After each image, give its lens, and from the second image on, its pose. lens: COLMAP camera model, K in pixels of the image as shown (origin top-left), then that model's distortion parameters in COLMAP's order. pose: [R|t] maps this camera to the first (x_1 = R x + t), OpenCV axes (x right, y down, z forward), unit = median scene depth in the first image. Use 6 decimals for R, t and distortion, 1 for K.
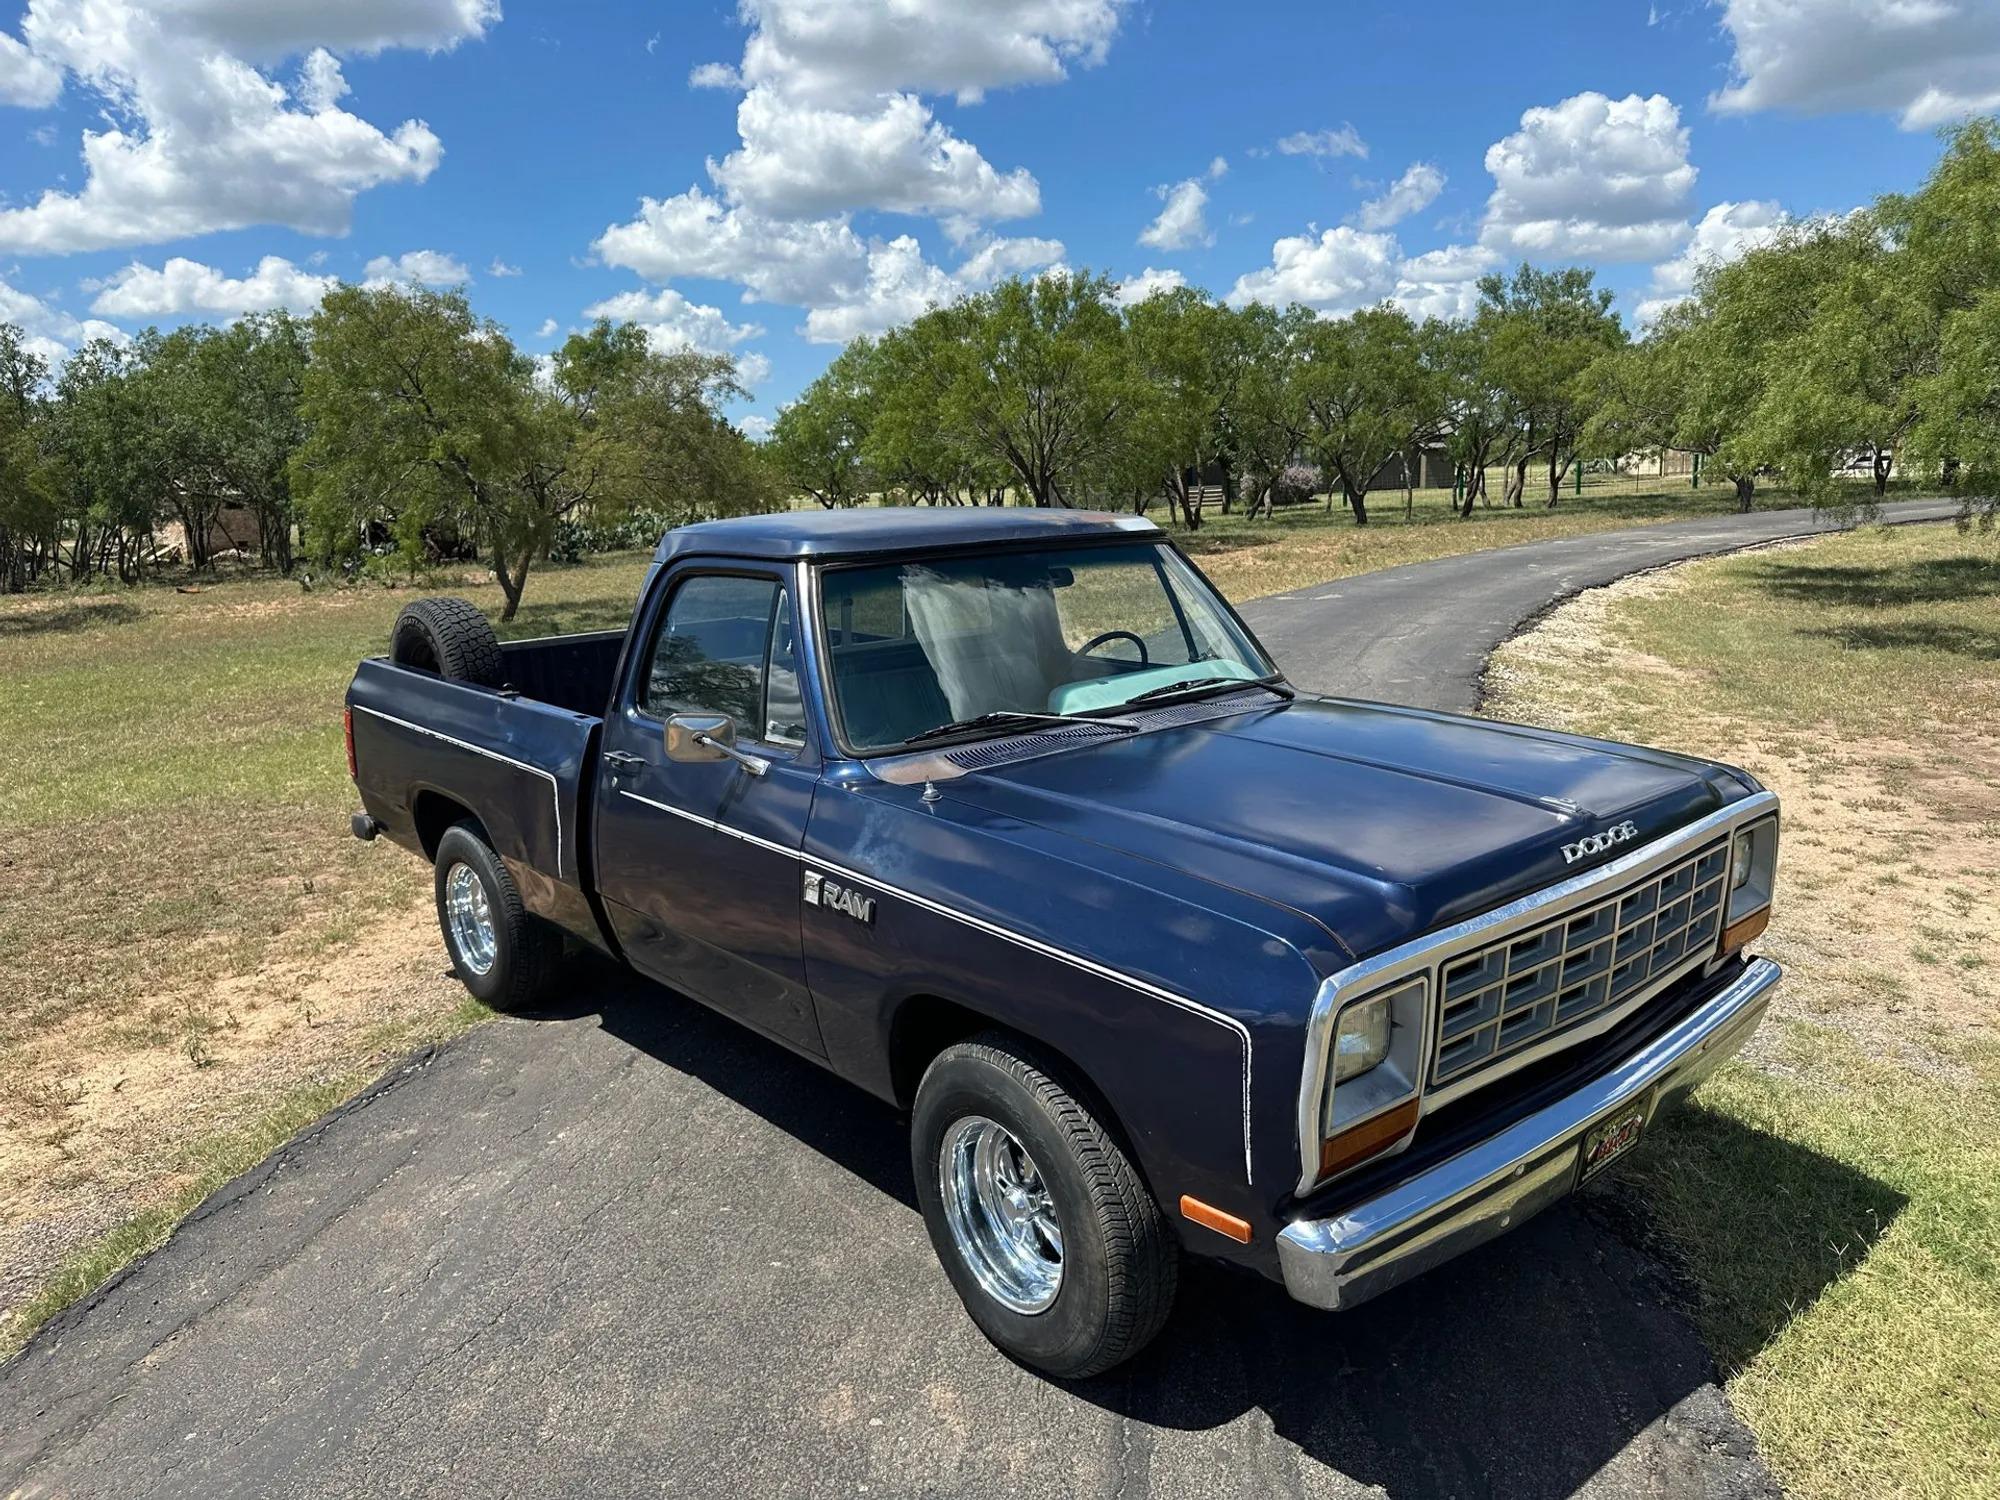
lens RADIAL K [[1407.5, 0, 995.0], [0, 1407.5, 753.2], [0, 0, 1]] dist [0.034039, -0.045518]
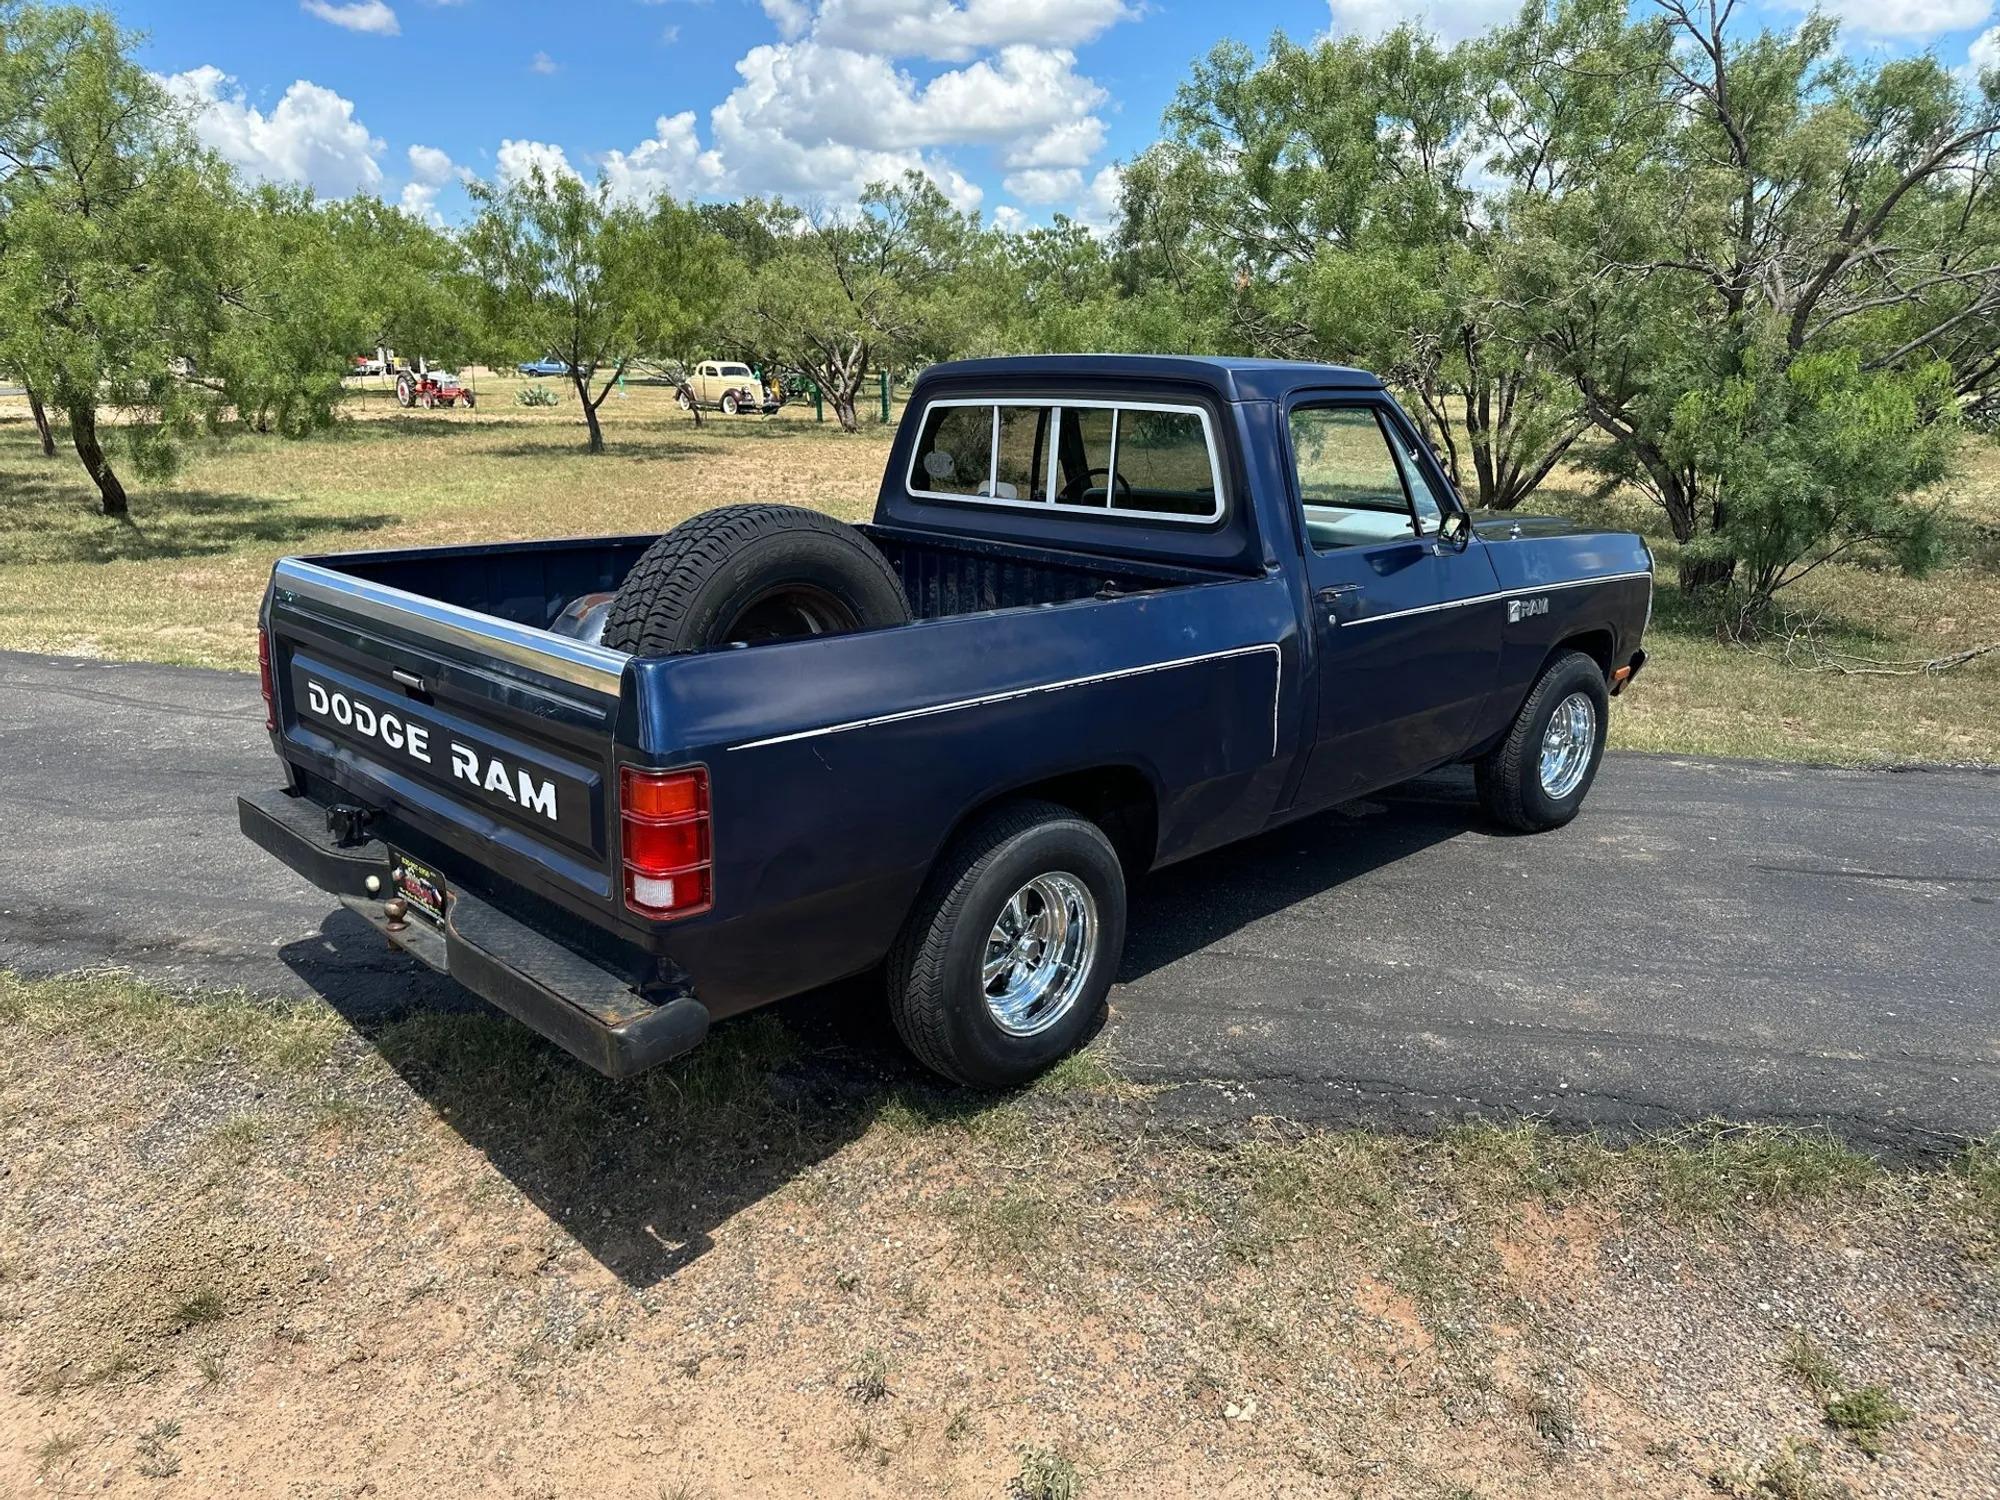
lens RADIAL K [[1407.5, 0, 1006.3], [0, 1407.5, 747.8], [0, 0, 1]] dist [0.034039, -0.045518]
pose [[-0.063621, -0.228771, 0.971399, -1.316008], [0.190164, 0.952757, 0.236835, -0.182432], [-0.979689, 0.199793, -0.017111, 1.335250]]
